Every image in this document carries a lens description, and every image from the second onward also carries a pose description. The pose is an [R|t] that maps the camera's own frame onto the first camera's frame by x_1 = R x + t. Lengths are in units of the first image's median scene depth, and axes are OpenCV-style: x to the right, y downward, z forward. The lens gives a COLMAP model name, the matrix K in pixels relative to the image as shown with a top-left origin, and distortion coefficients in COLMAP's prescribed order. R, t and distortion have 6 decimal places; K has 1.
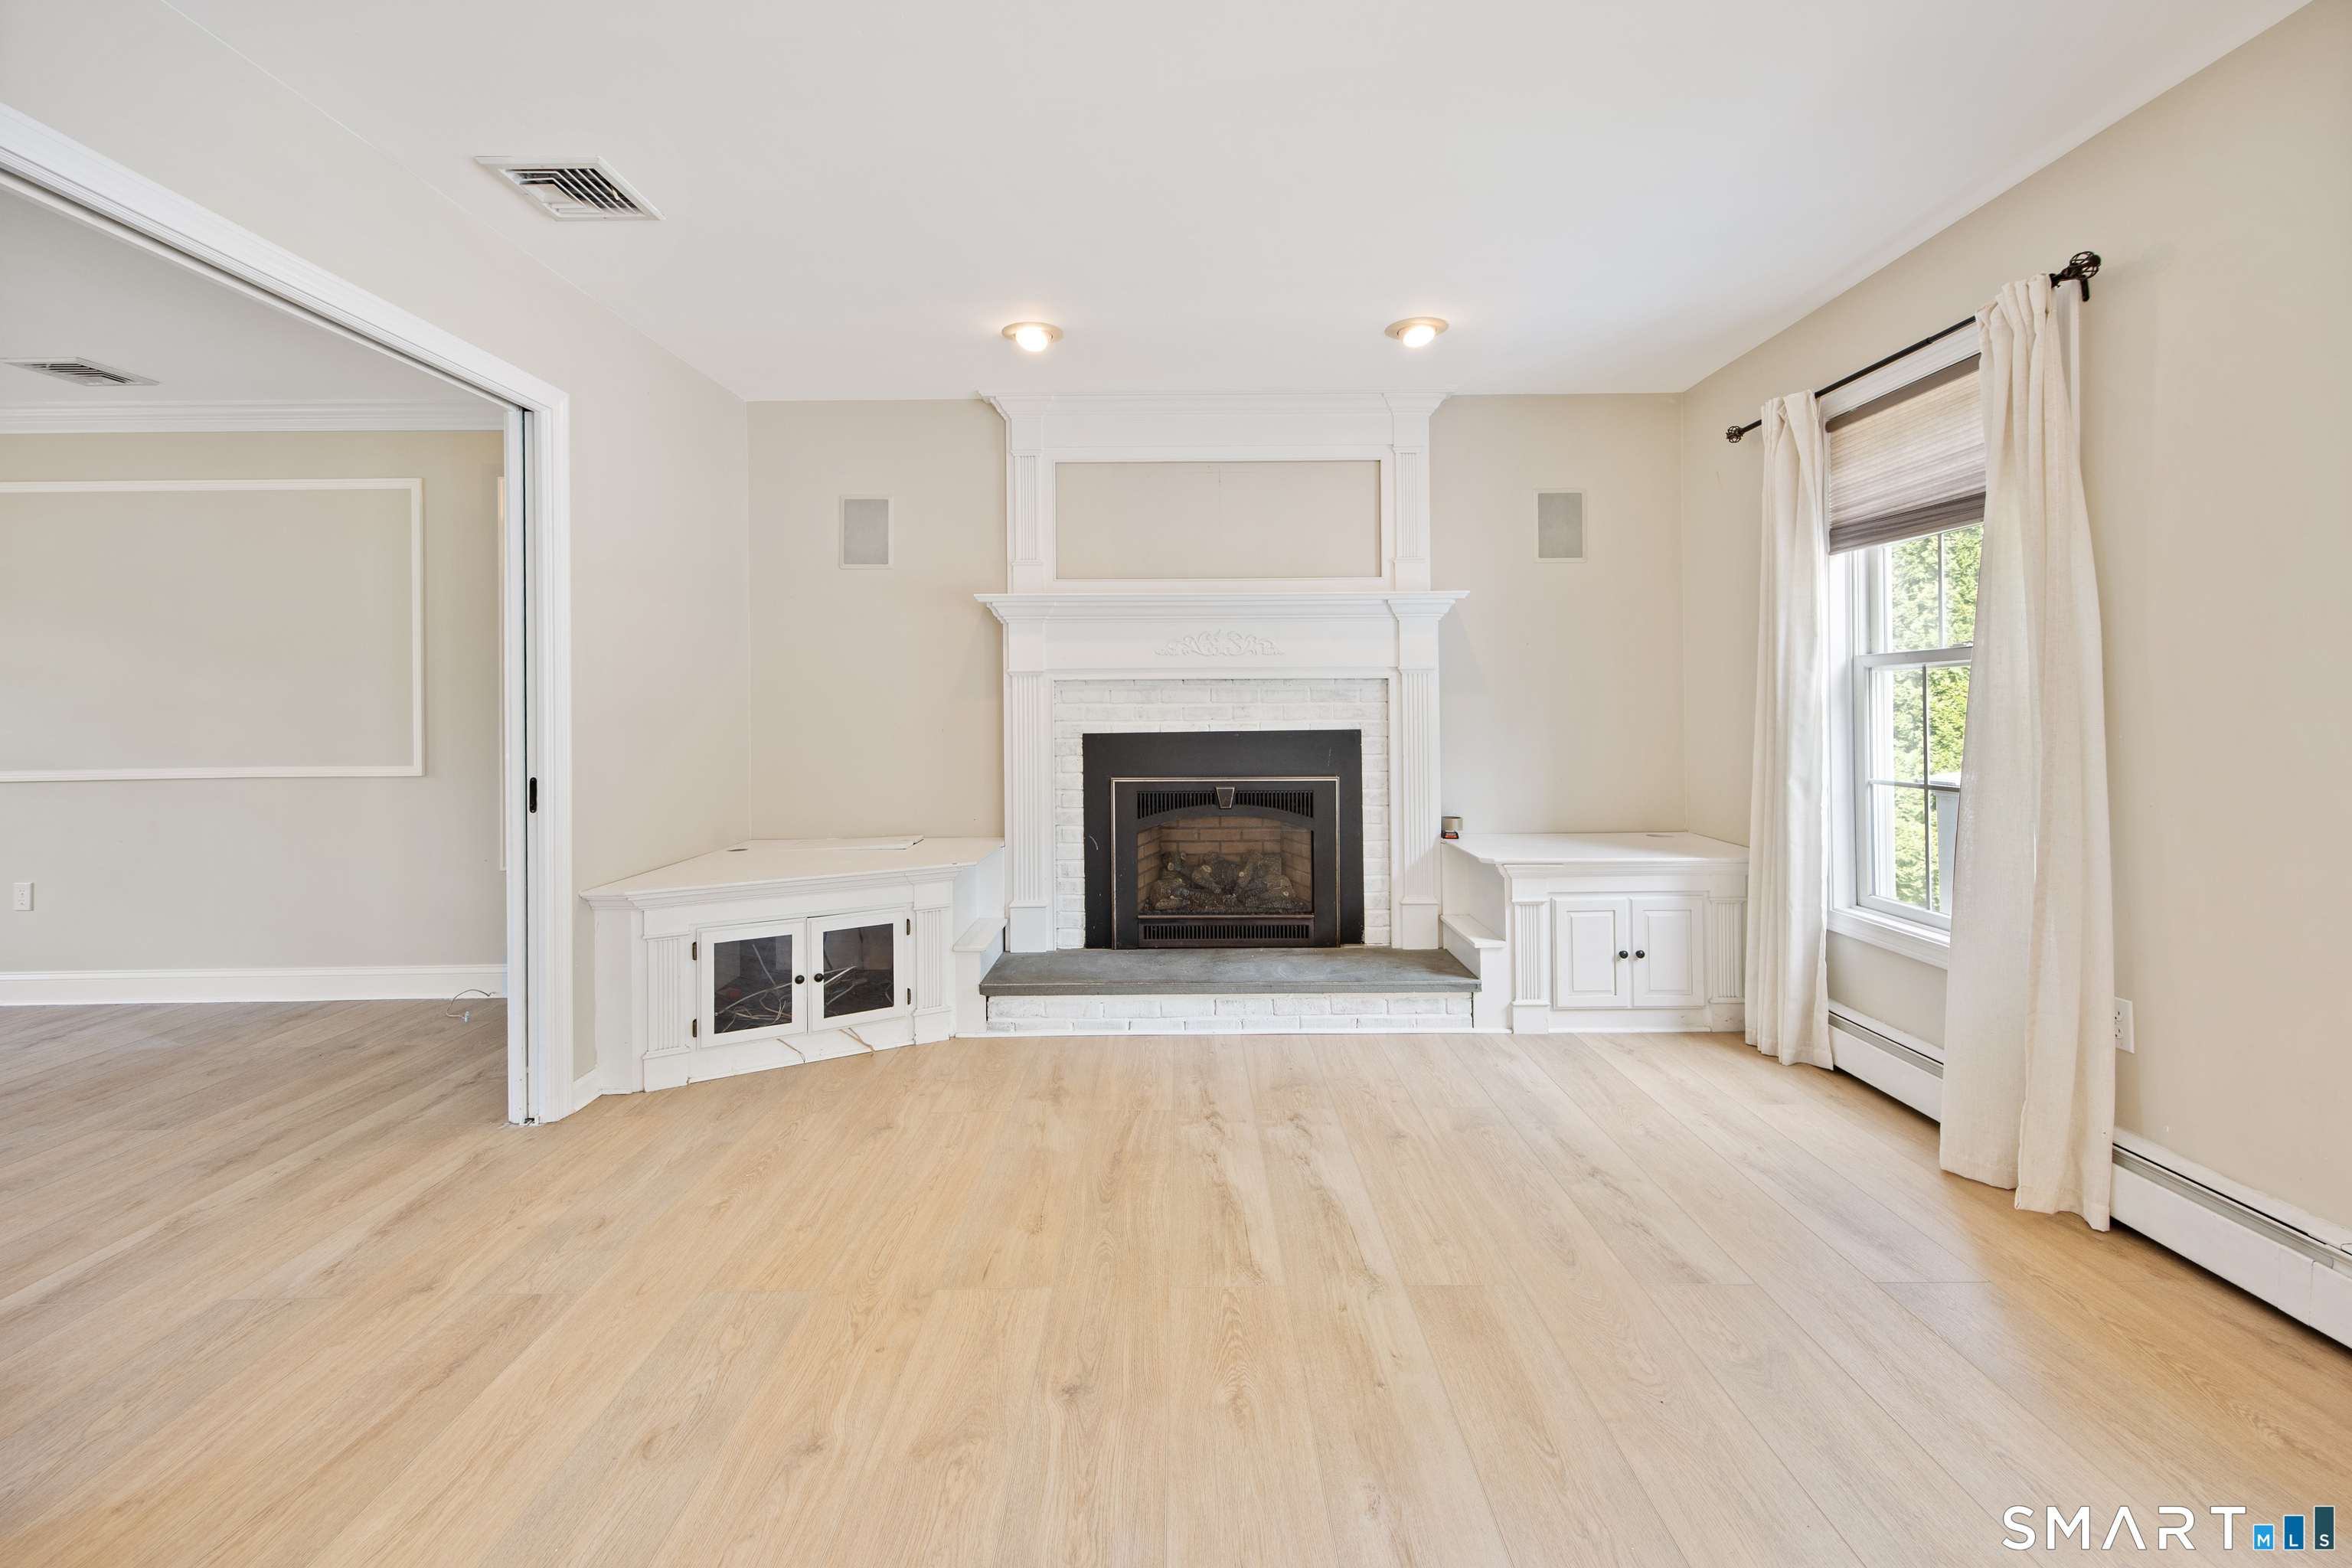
lens RADIAL K [[990.6, 0, 1180.1], [0, 990.6, 704.0], [0, 0, 1]] dist [0.006151, -0.000053]
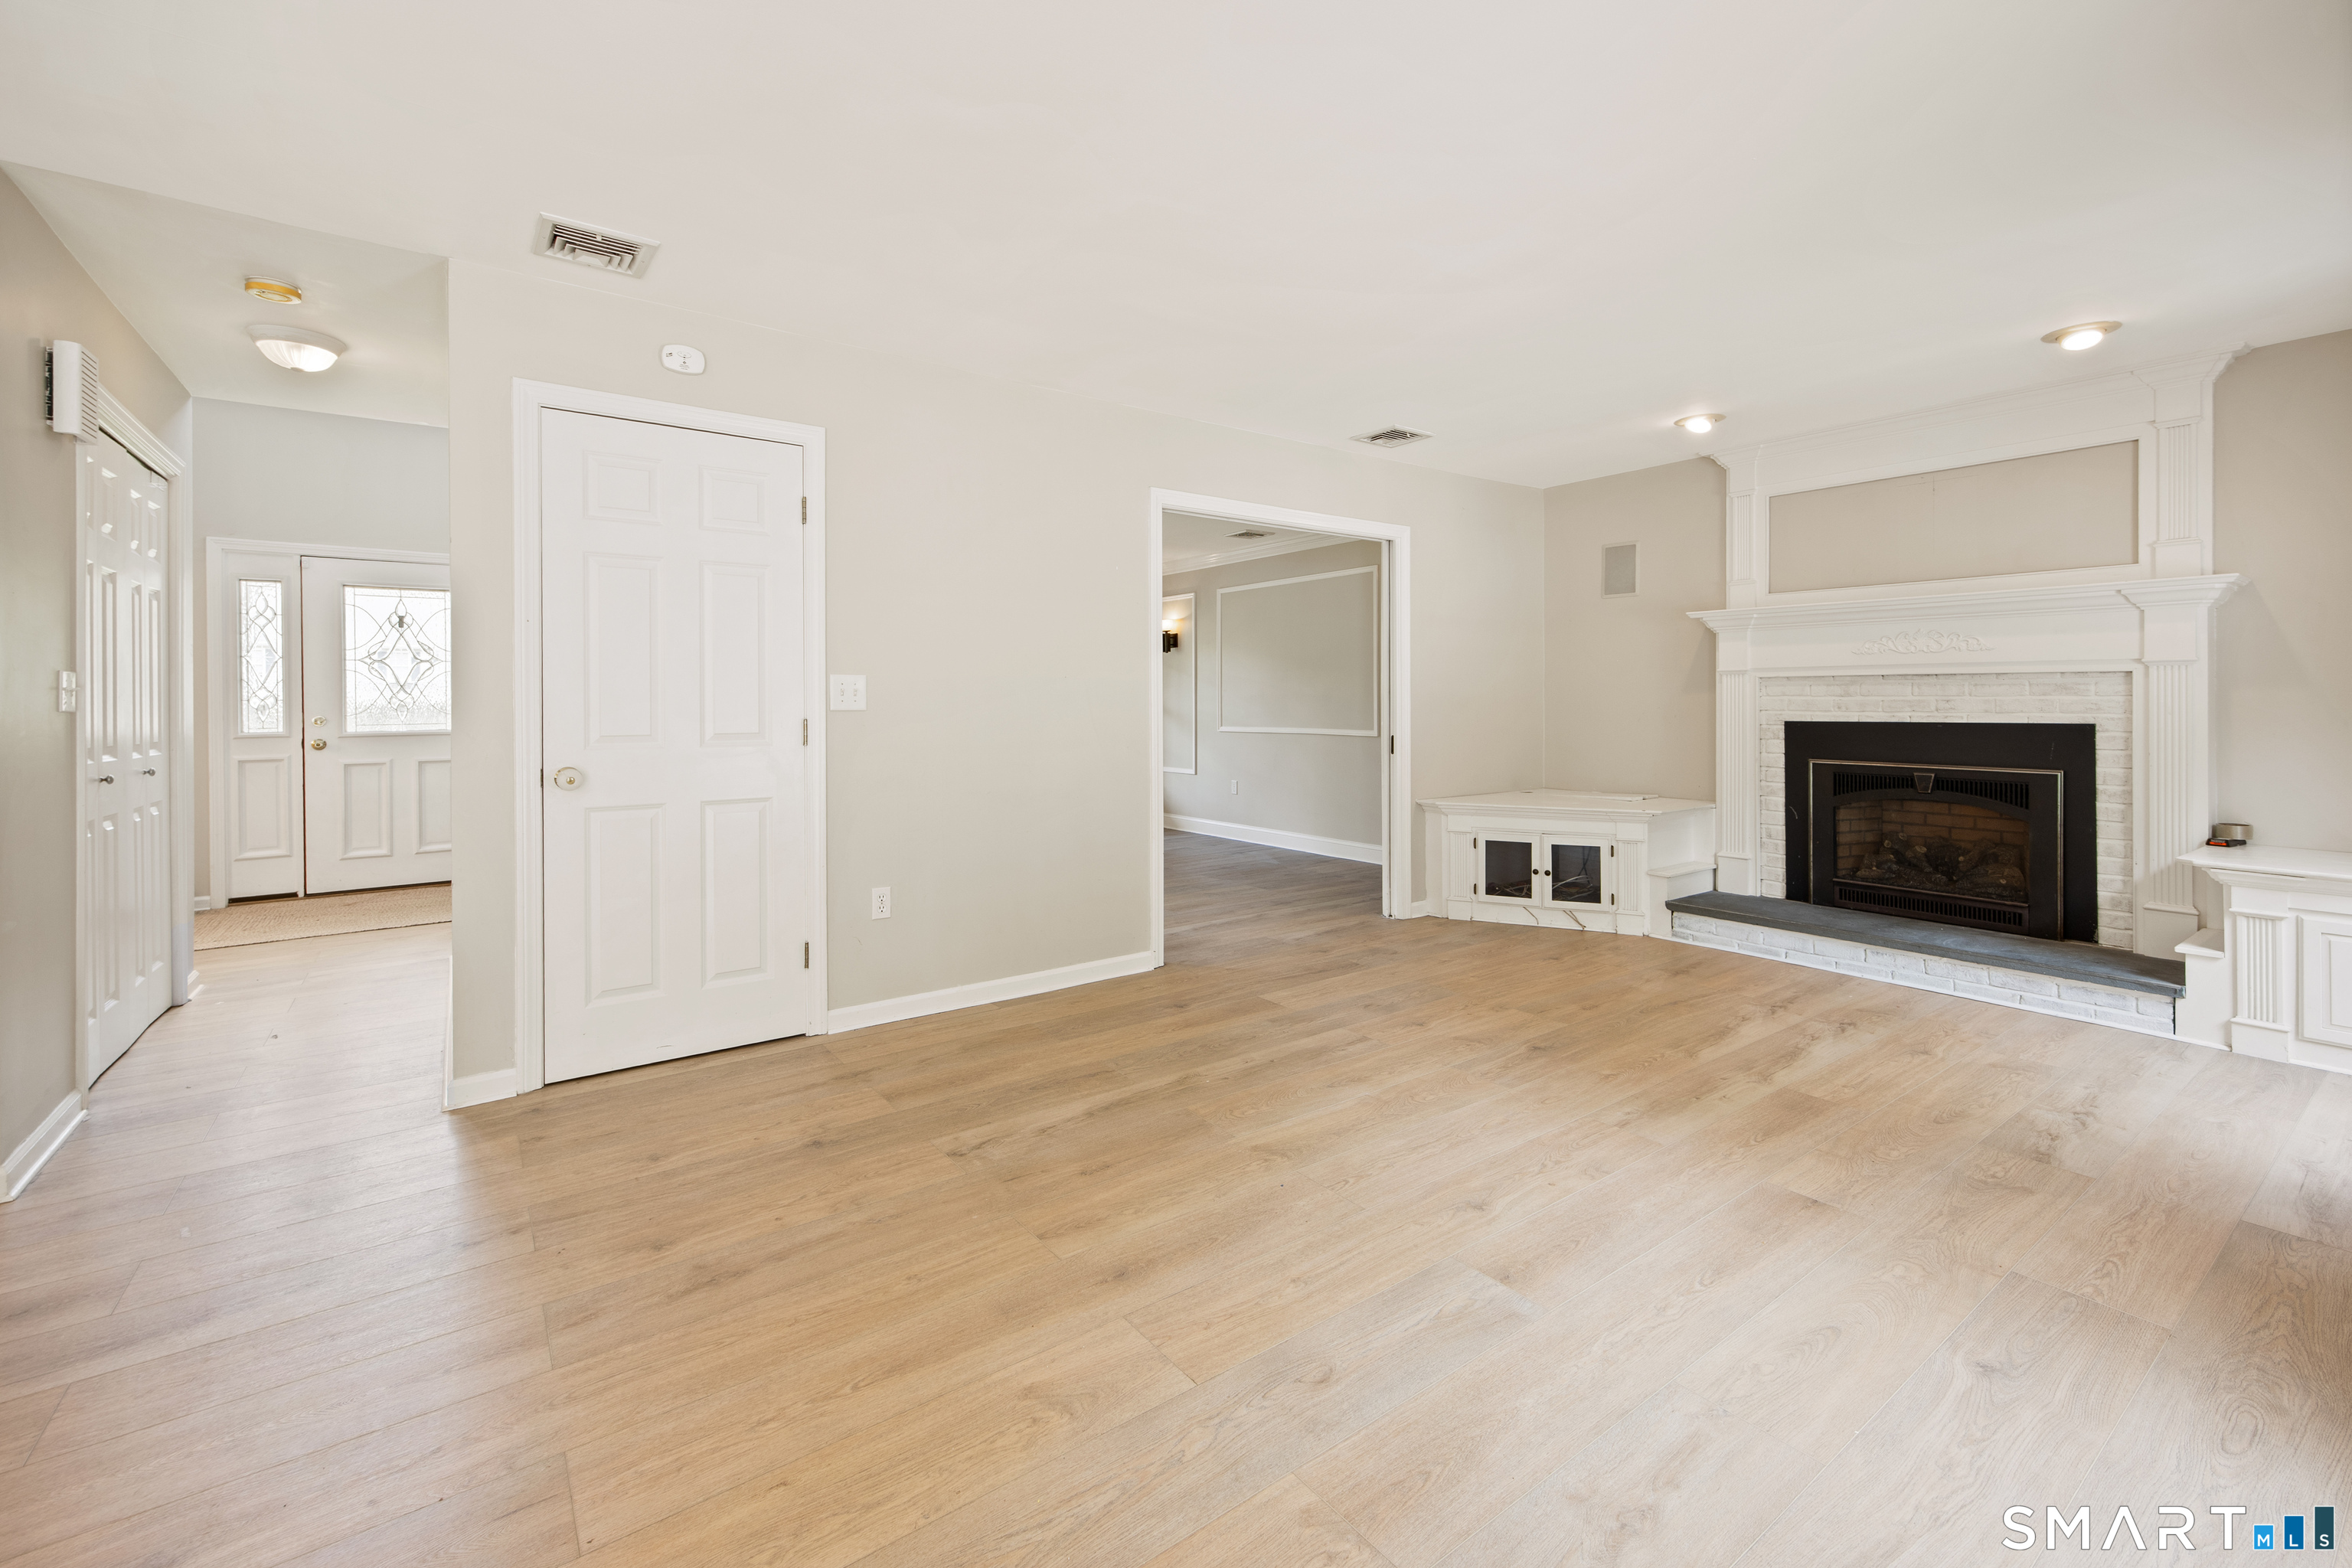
lens RADIAL K [[990.6, 0, 1180.1], [0, 990.6, 704.0], [0, 0, 1]] dist [0.006151, -0.000053]
pose [[0.589322, 0.009765, -0.807839, 0.447829], [0.001618, 0.999911, 0.013267, -0.008412], [0.807897, -0.009126, 0.589253, -0.309020]]
